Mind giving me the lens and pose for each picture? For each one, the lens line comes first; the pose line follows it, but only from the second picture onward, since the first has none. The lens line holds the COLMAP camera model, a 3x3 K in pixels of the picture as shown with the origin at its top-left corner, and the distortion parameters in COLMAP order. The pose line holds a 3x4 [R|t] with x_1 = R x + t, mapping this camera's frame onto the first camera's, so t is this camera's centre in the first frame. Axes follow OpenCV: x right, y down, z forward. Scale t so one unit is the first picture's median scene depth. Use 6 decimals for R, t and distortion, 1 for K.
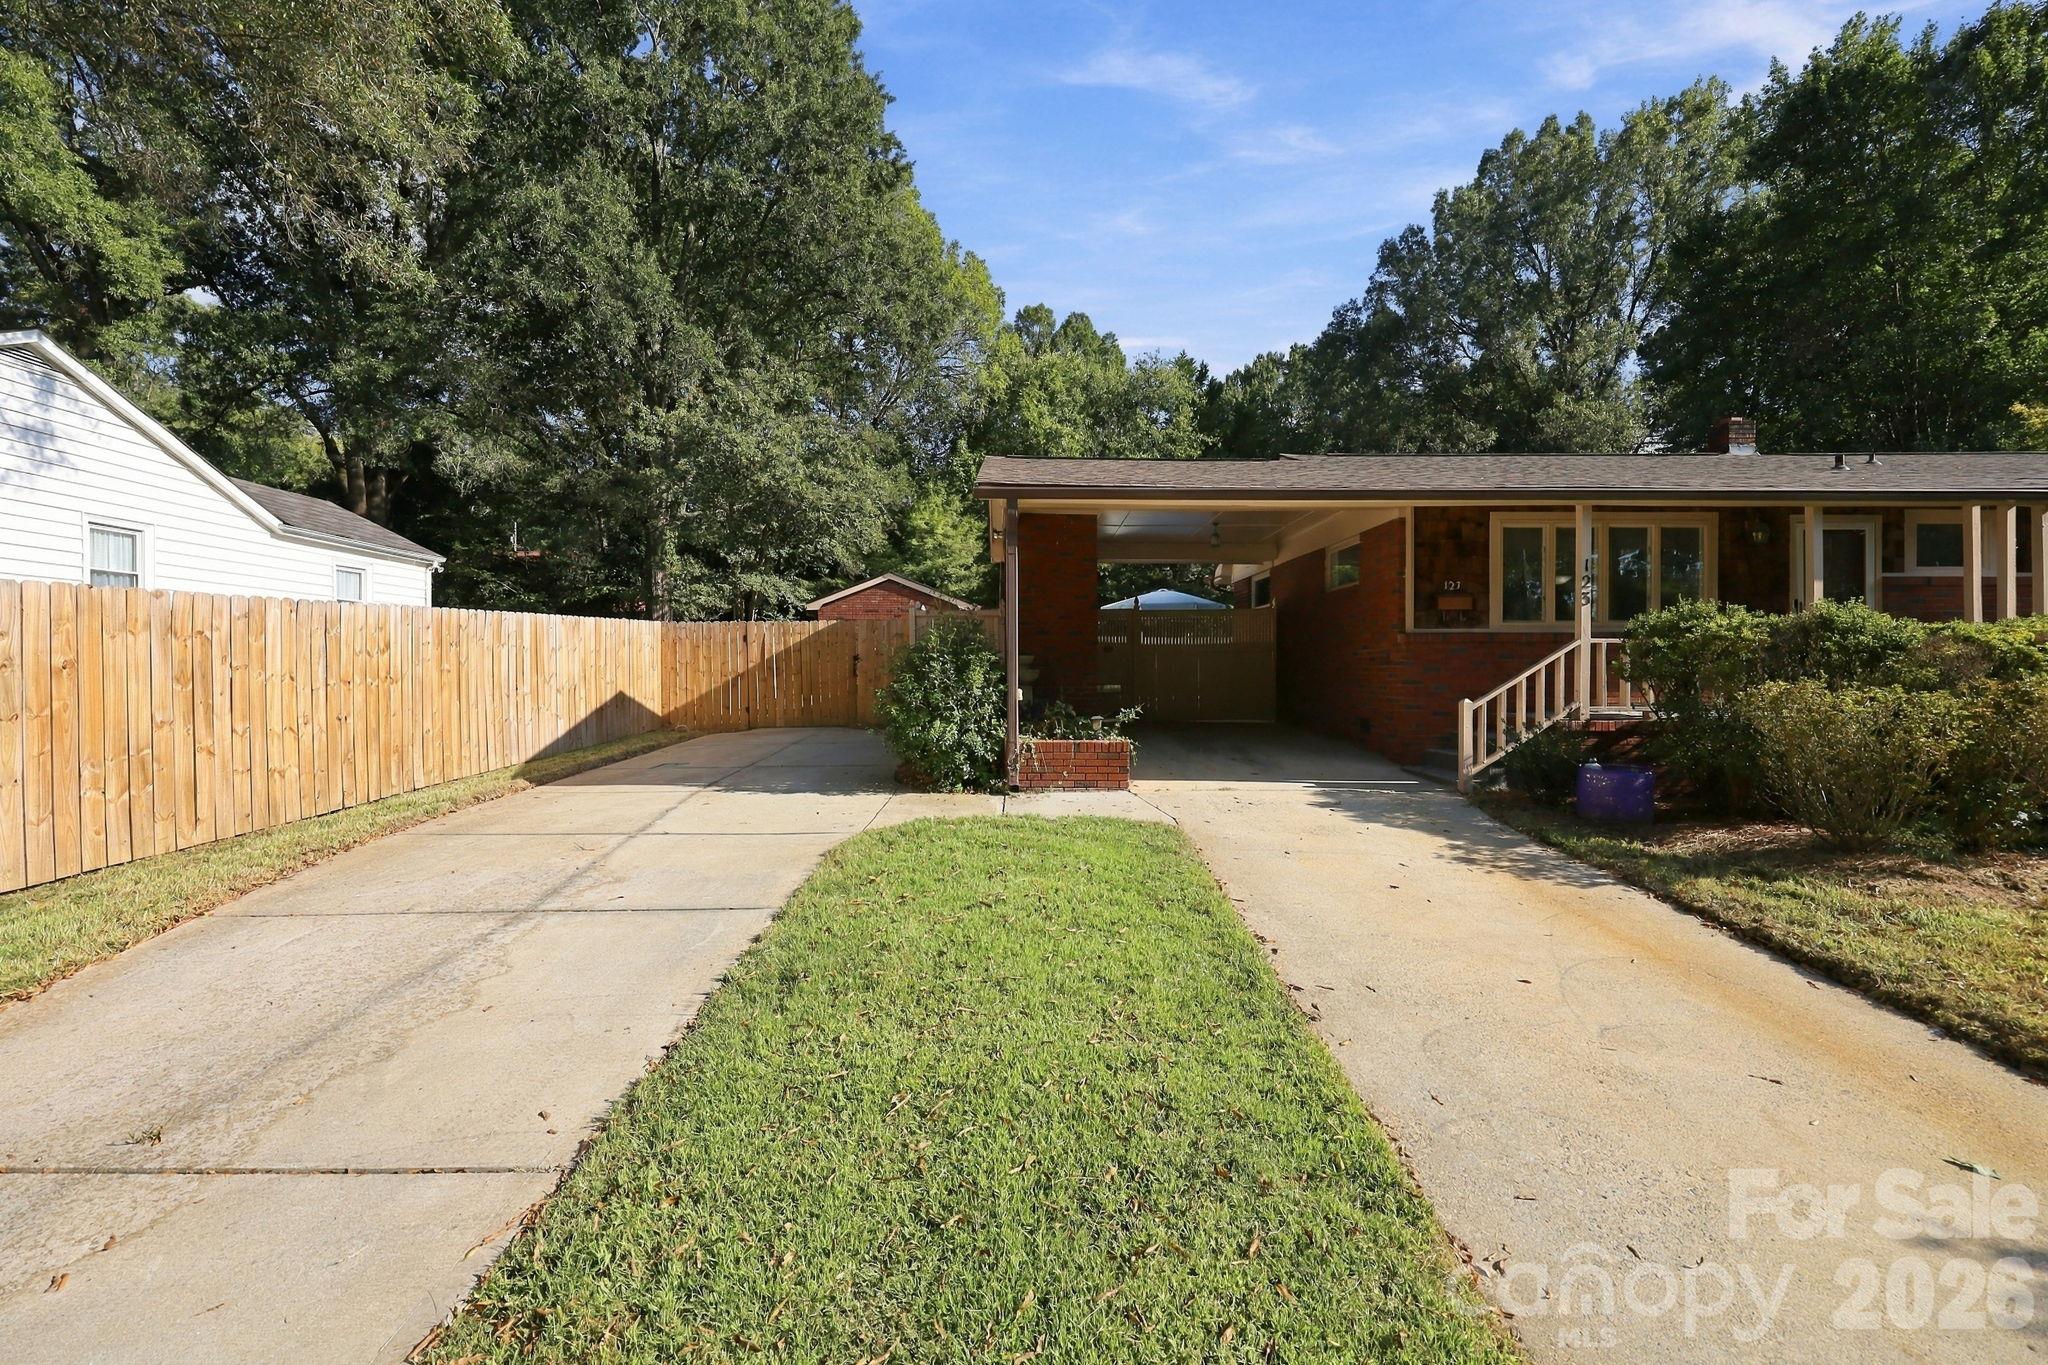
lens RADIAL K [[833.1, 0, 1024.0], [0, 833.1, 672.3], [0, 0, 1]] dist [0.003802, -0.000043]
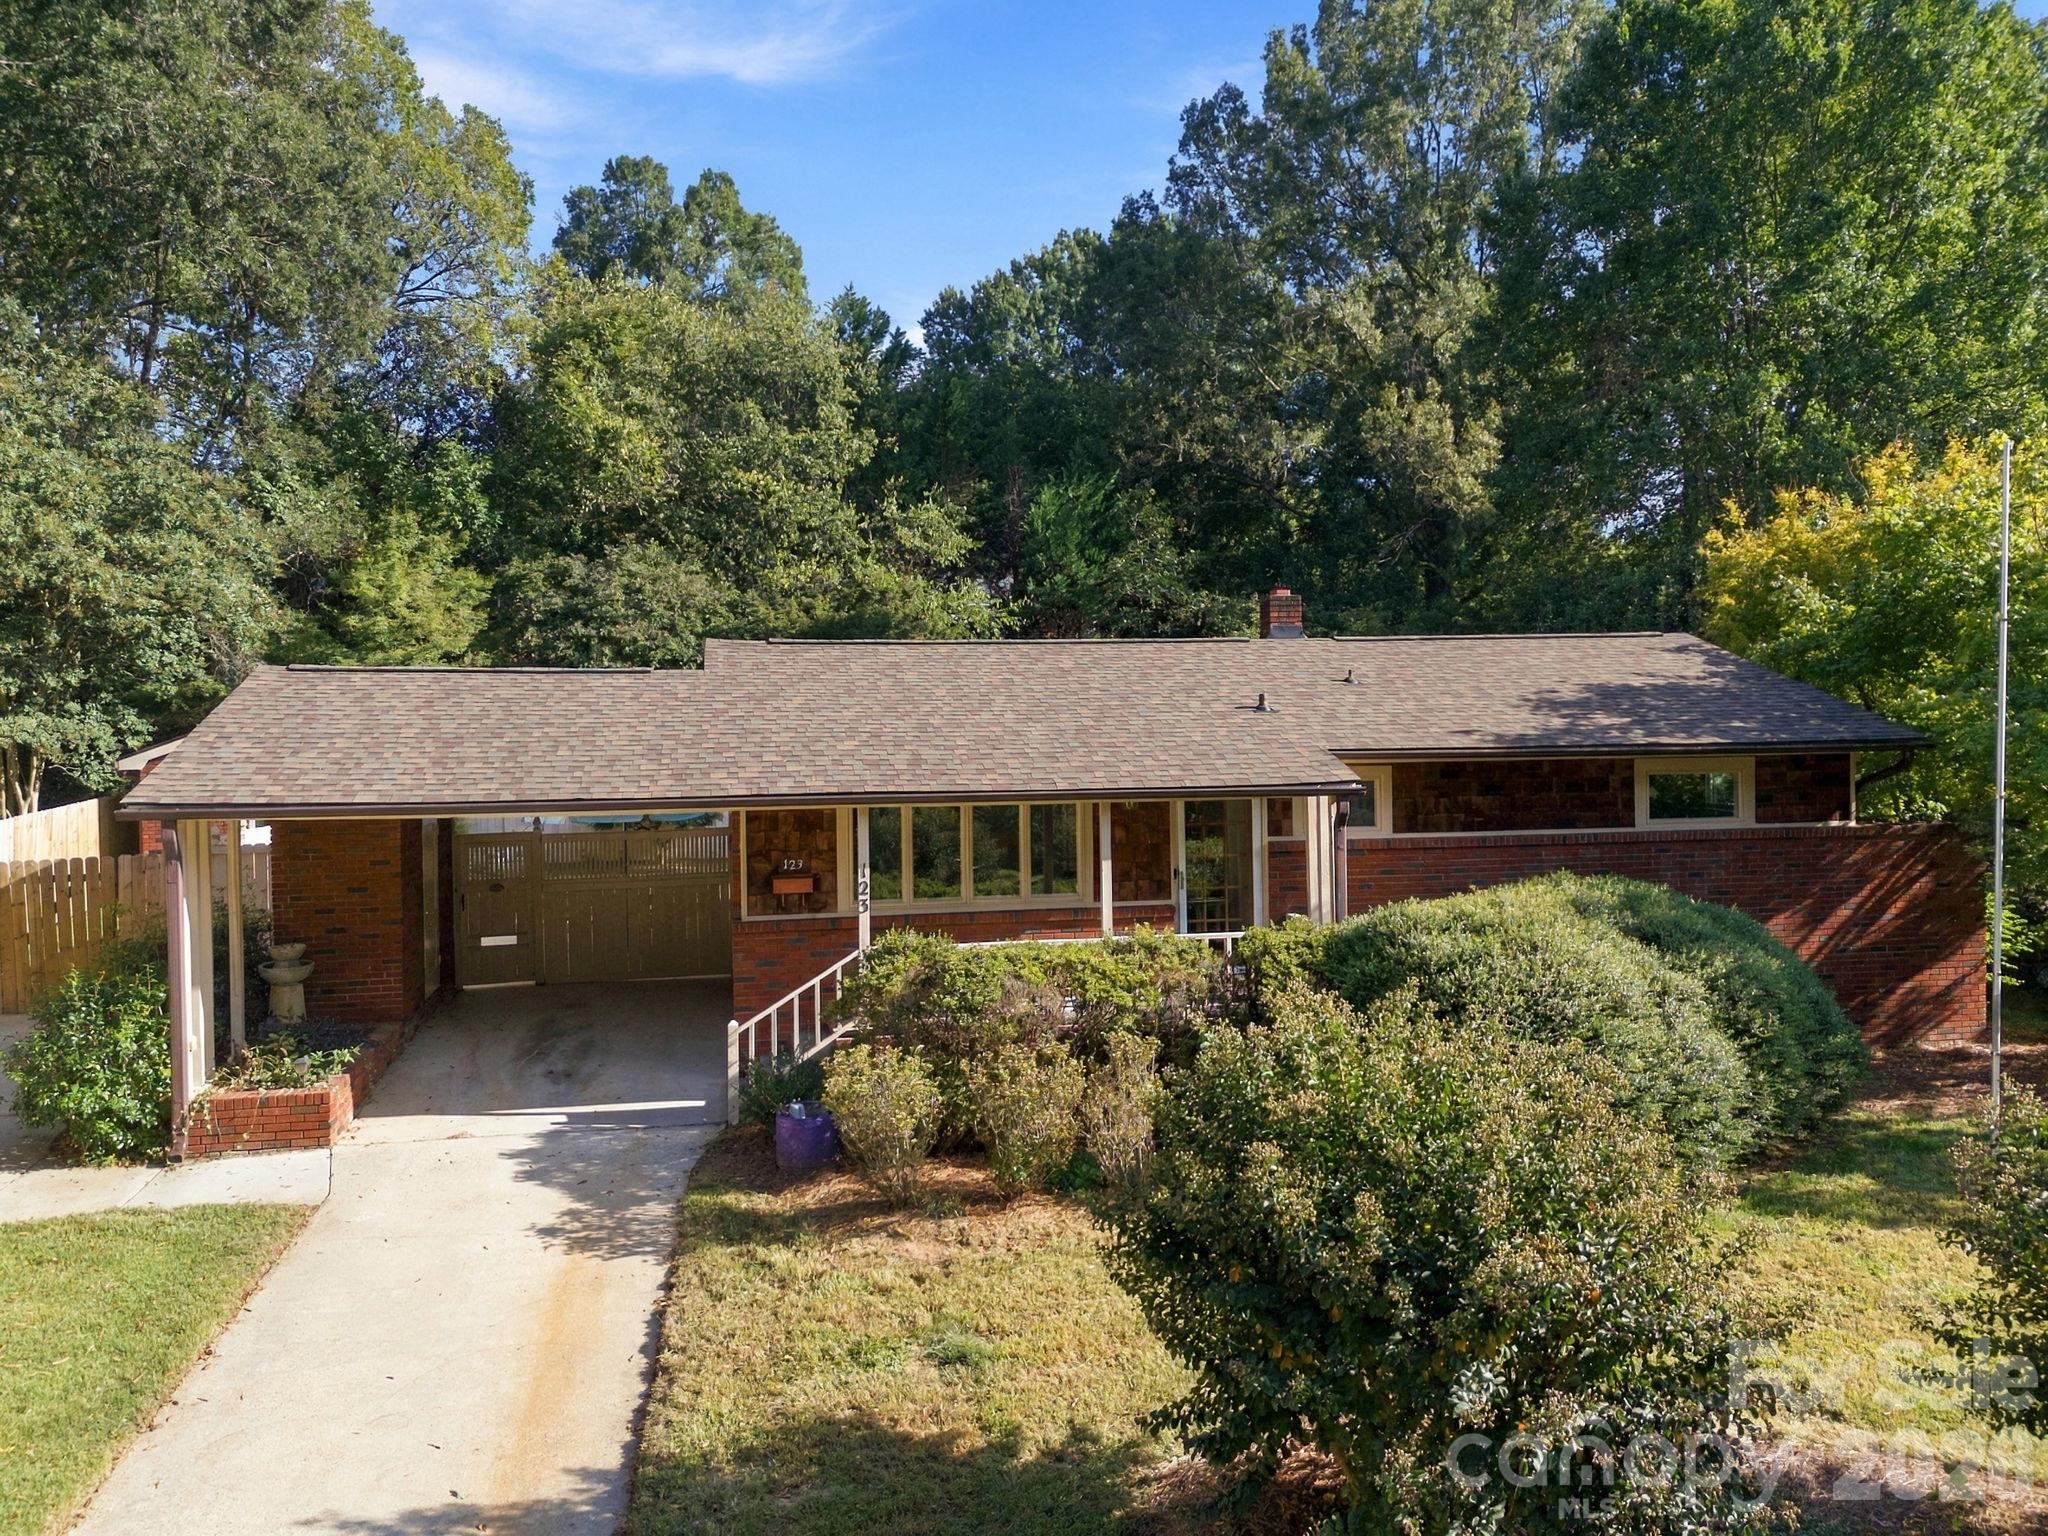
lens RADIAL K [[1496.3, 0, 1024.0], [0, 1496.3, 768.0], [0, 0, 1]] dist [0.059384, -0.046920]
pose [[0.982007, -0.014817, 0.188260, 0.459261], [0.010278, 0.999633, 0.025066, -0.241634], [-0.188562, -0.022680, 0.981799, -0.571824]]
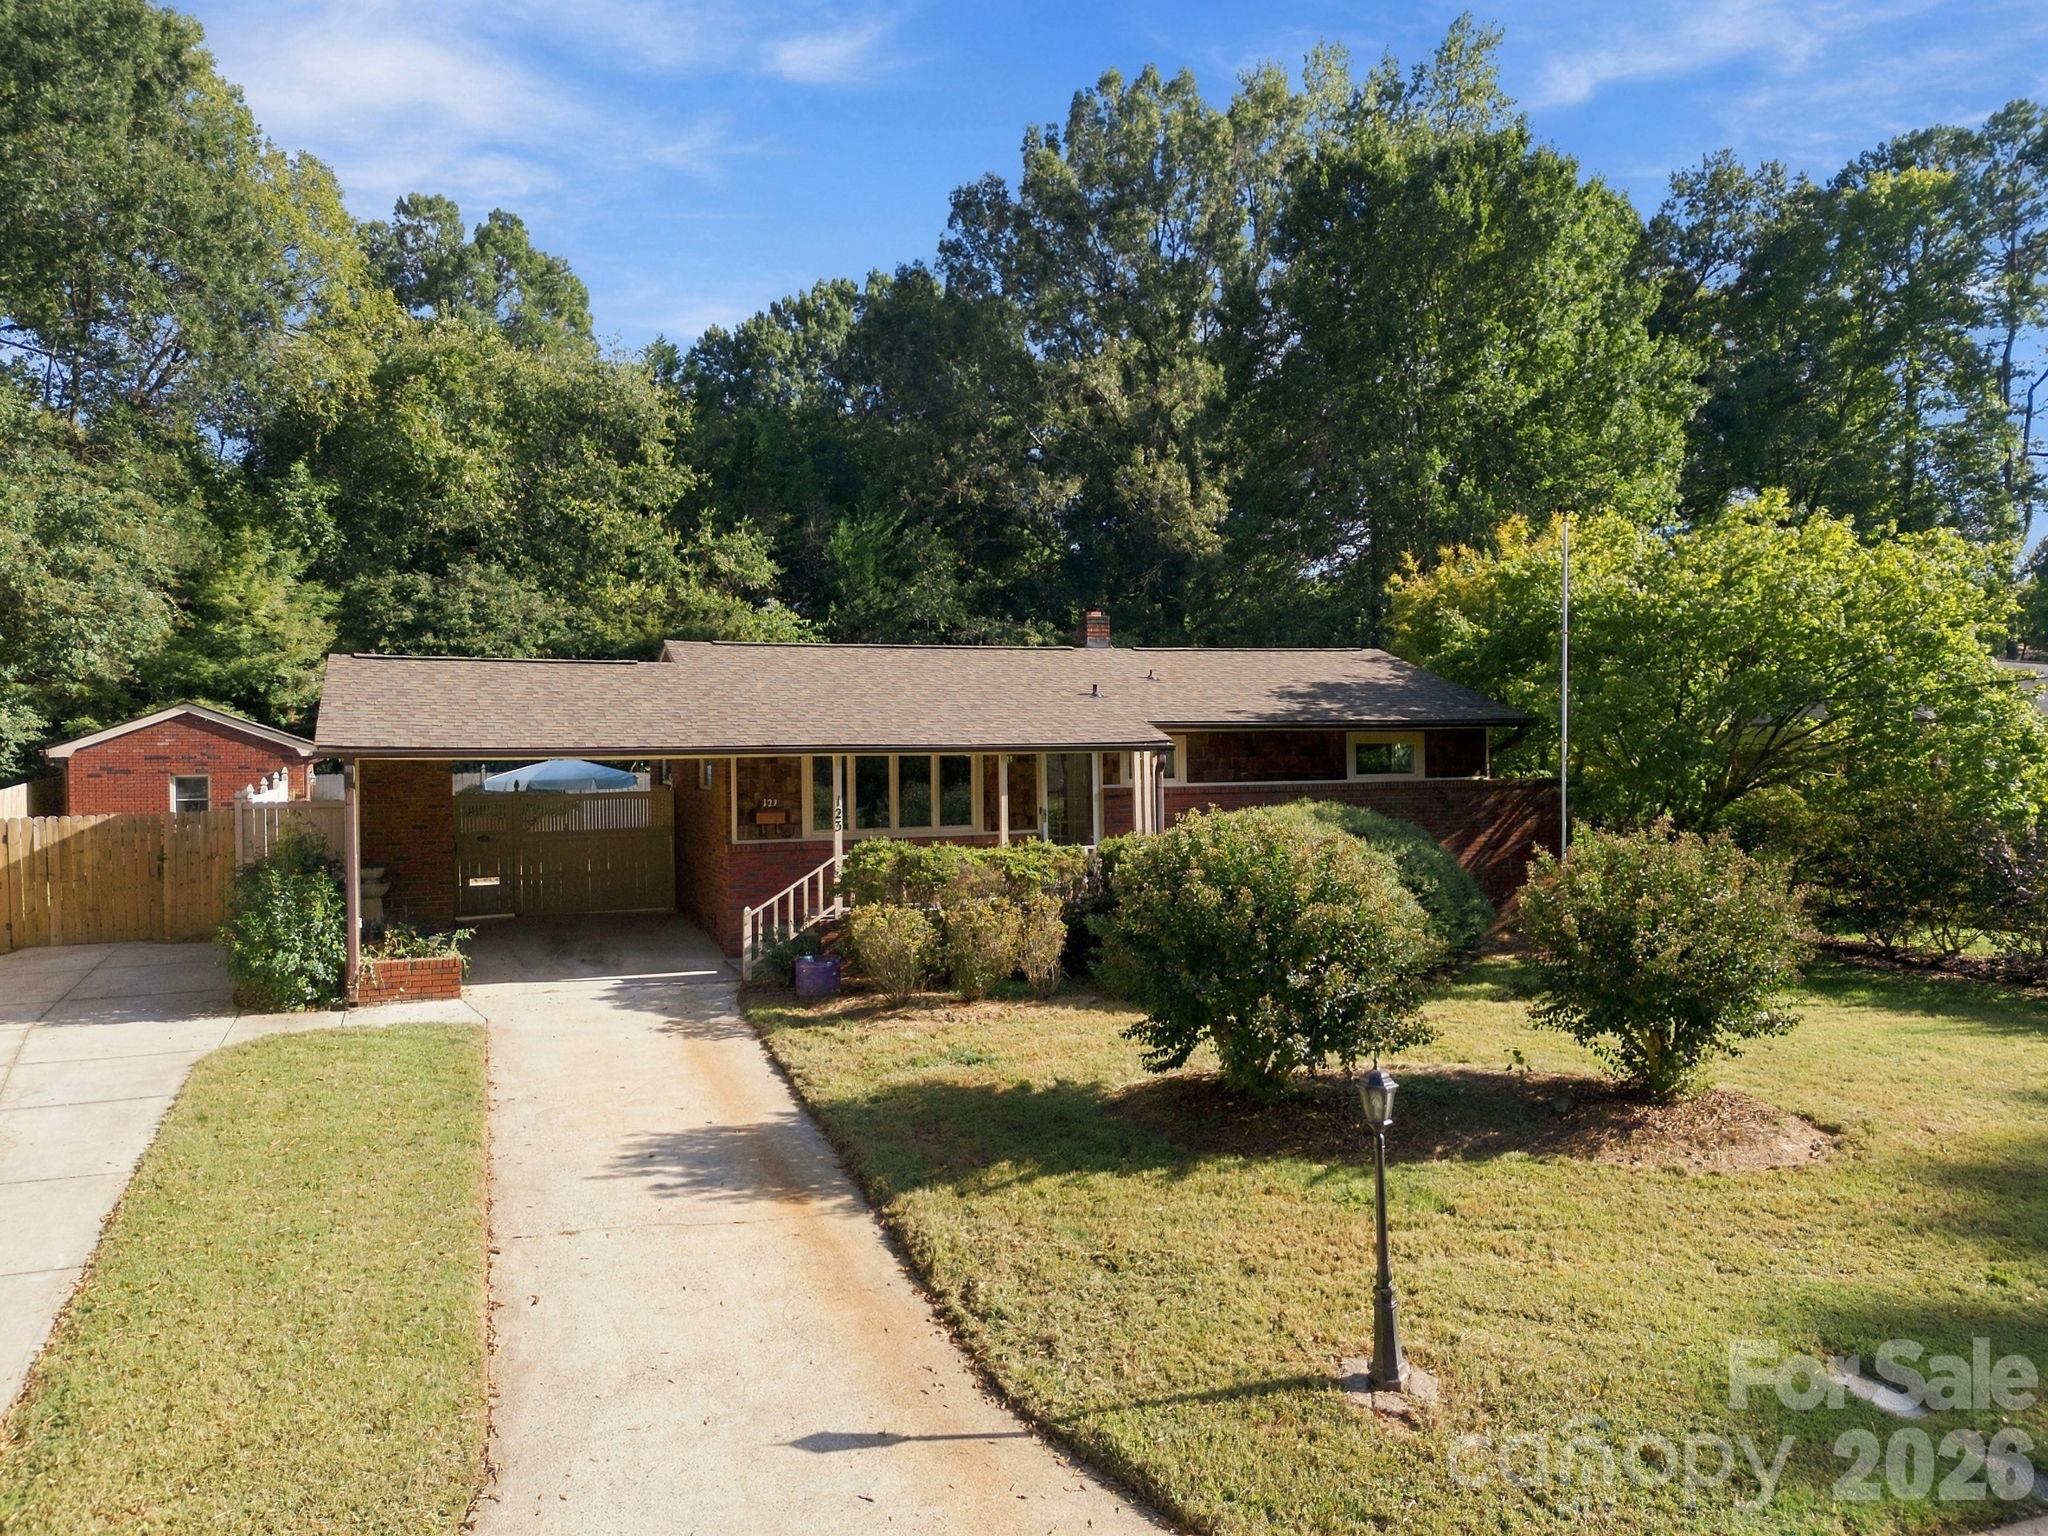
lens RADIAL K [[1479.1, 0, 1024.0], [0, 1479.1, 768.0], [0, 0, 1]] dist [0.075995, -0.087627]
pose [[0.931213, -0.012755, 0.364252, 0.085253], [0.010548, 0.999912, 0.008049, -0.167012], [-0.364322, -0.003653, 0.931266, -1.089148]]
